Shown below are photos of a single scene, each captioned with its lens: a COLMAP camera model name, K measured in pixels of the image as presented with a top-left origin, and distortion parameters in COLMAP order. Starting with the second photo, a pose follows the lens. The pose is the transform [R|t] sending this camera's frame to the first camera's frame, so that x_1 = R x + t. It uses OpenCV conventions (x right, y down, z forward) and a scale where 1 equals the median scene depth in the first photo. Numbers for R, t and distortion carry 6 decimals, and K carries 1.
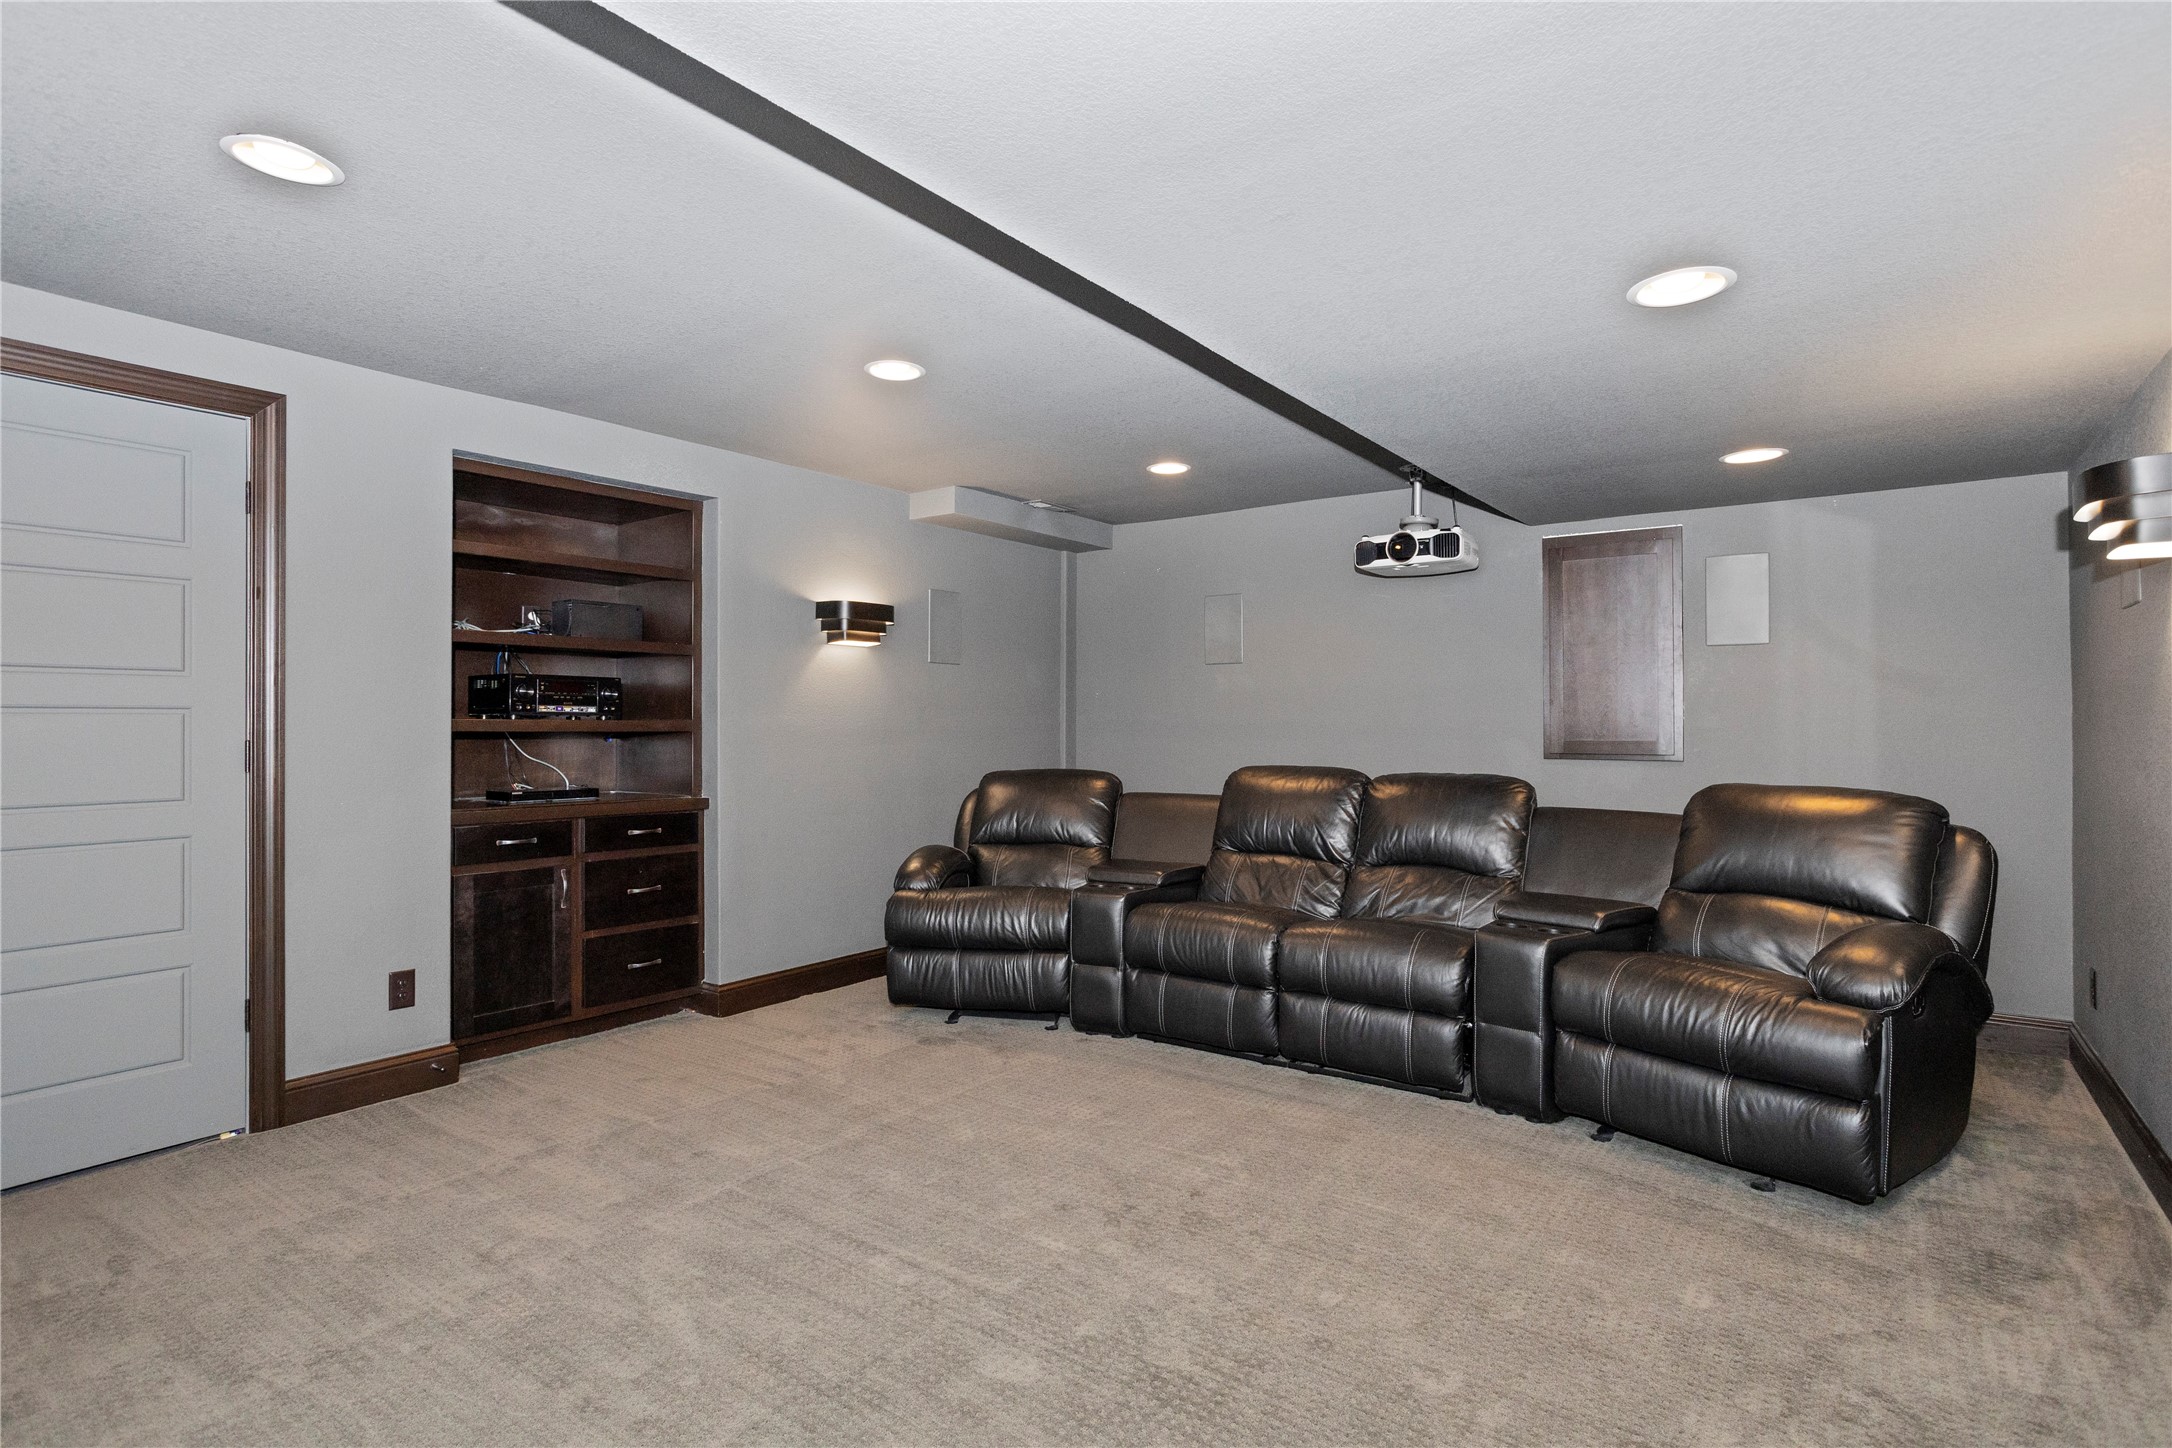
lens RADIAL K [[1078.7, 0, 1096.6], [0, 1078.7, 722.0], [0, 0, 1]] dist [-0.001620, -0.000103]
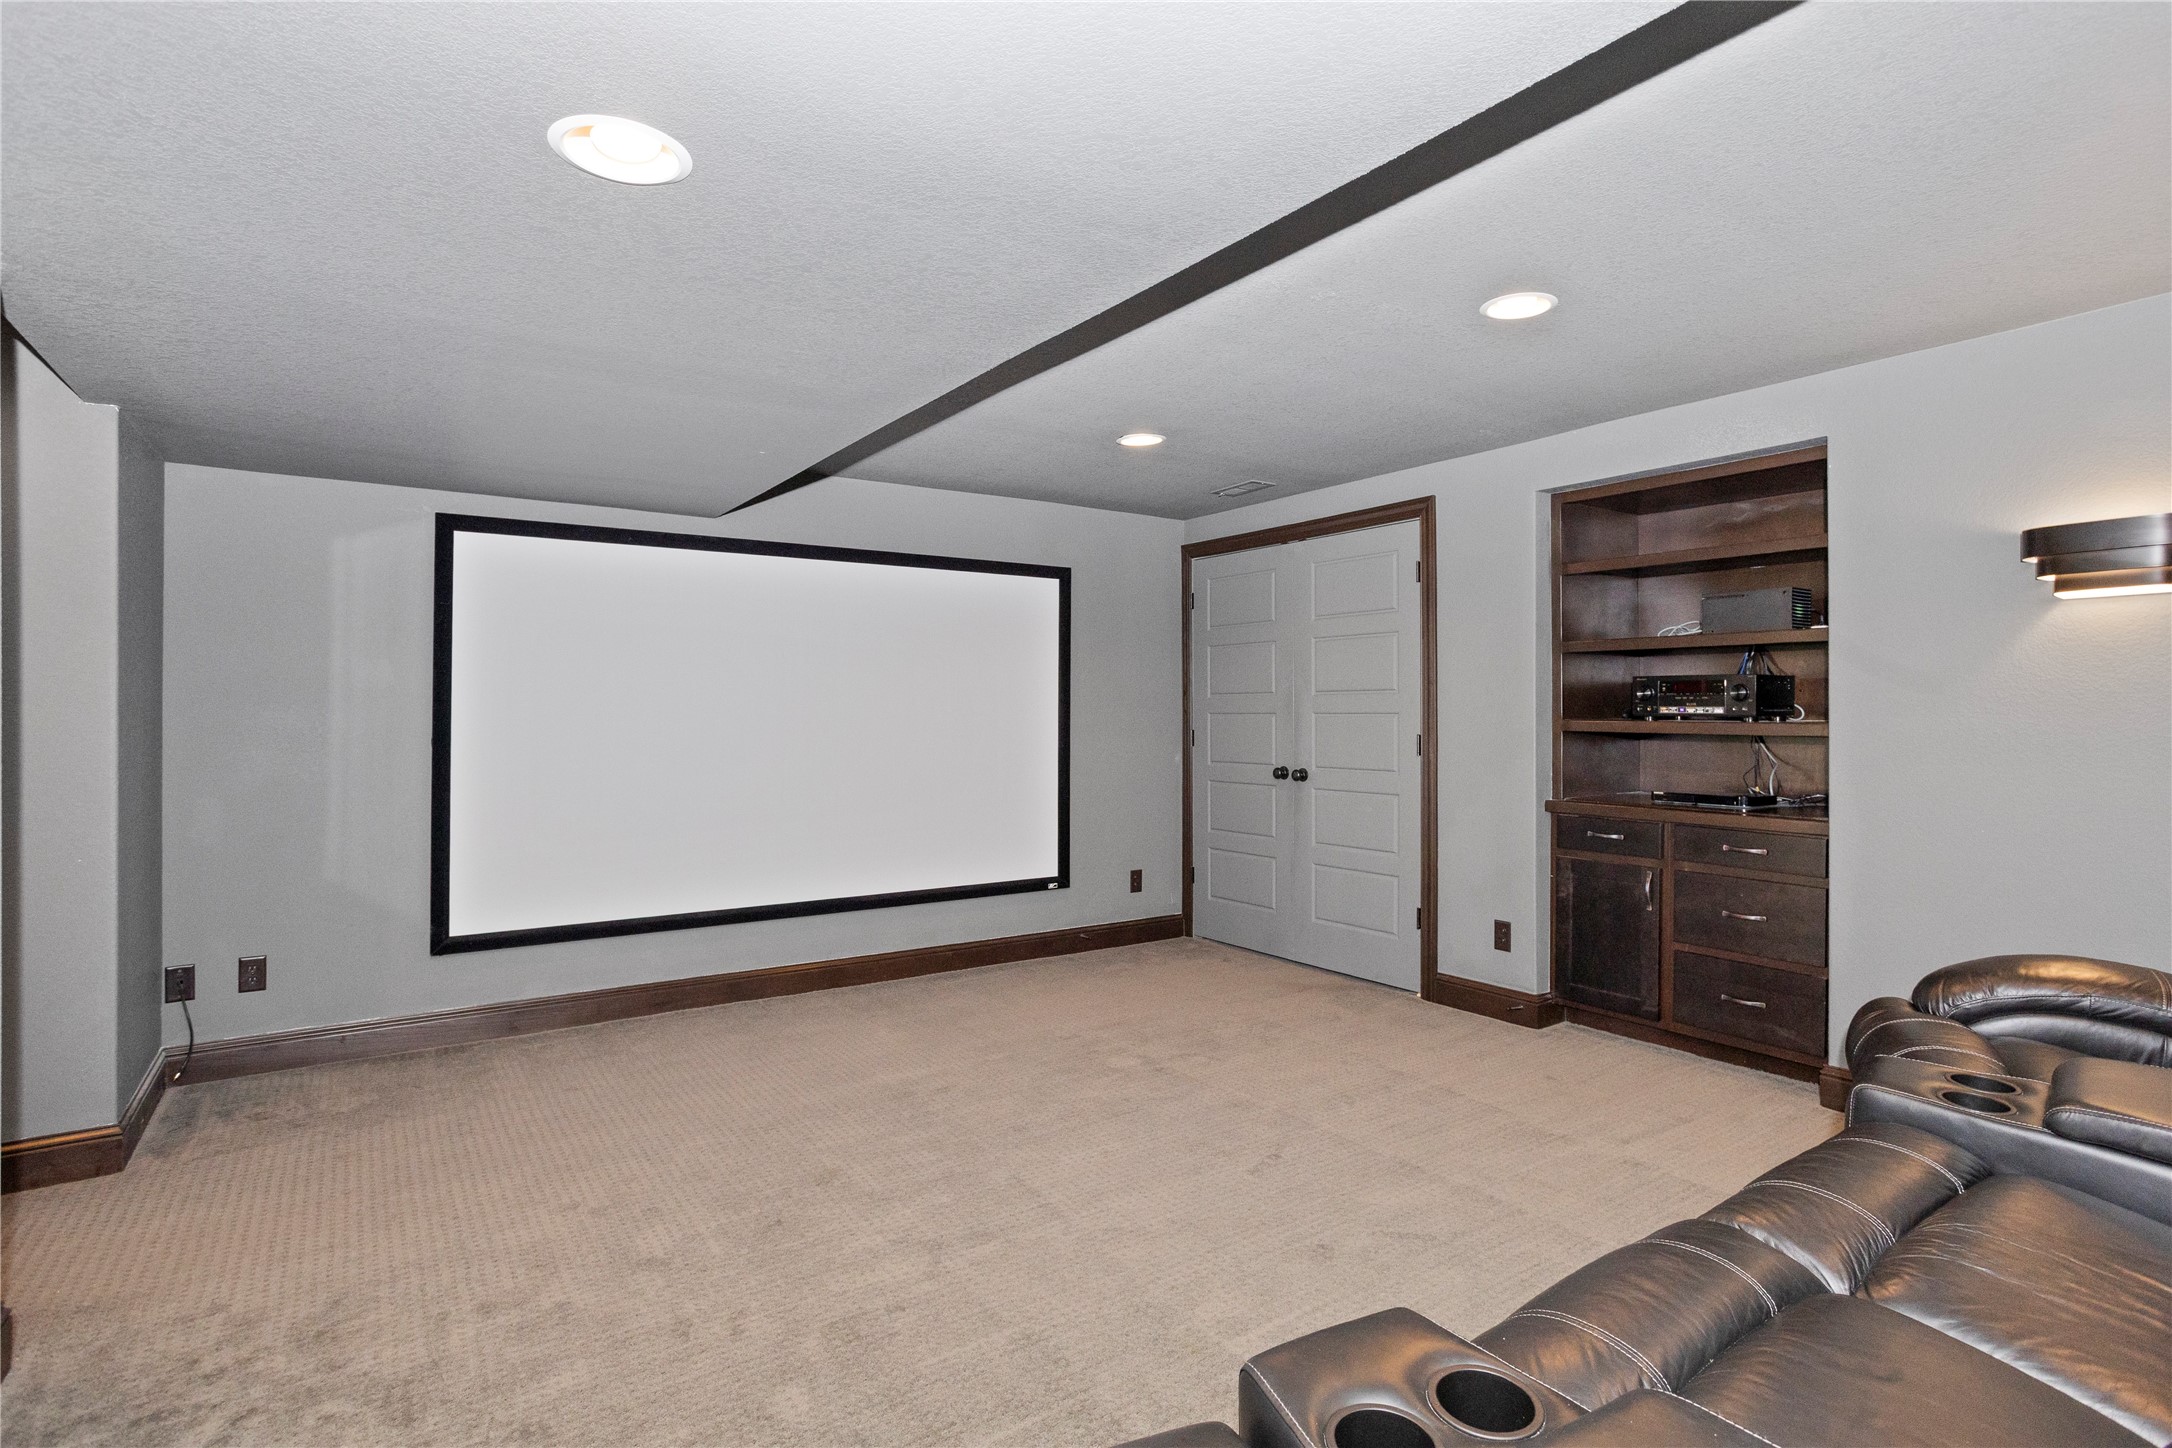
lens RADIAL K [[1078.7, 0, 1096.1], [0, 1078.7, 721.3], [0, 0, 1]] dist [-0.001620, -0.000103]
pose [[-0.320443, 0.004197, -0.947258, 0.603795], [0.003475, 0.999989, 0.003255, -0.006846], [0.947261, -0.002248, -0.320454, 0.826531]]
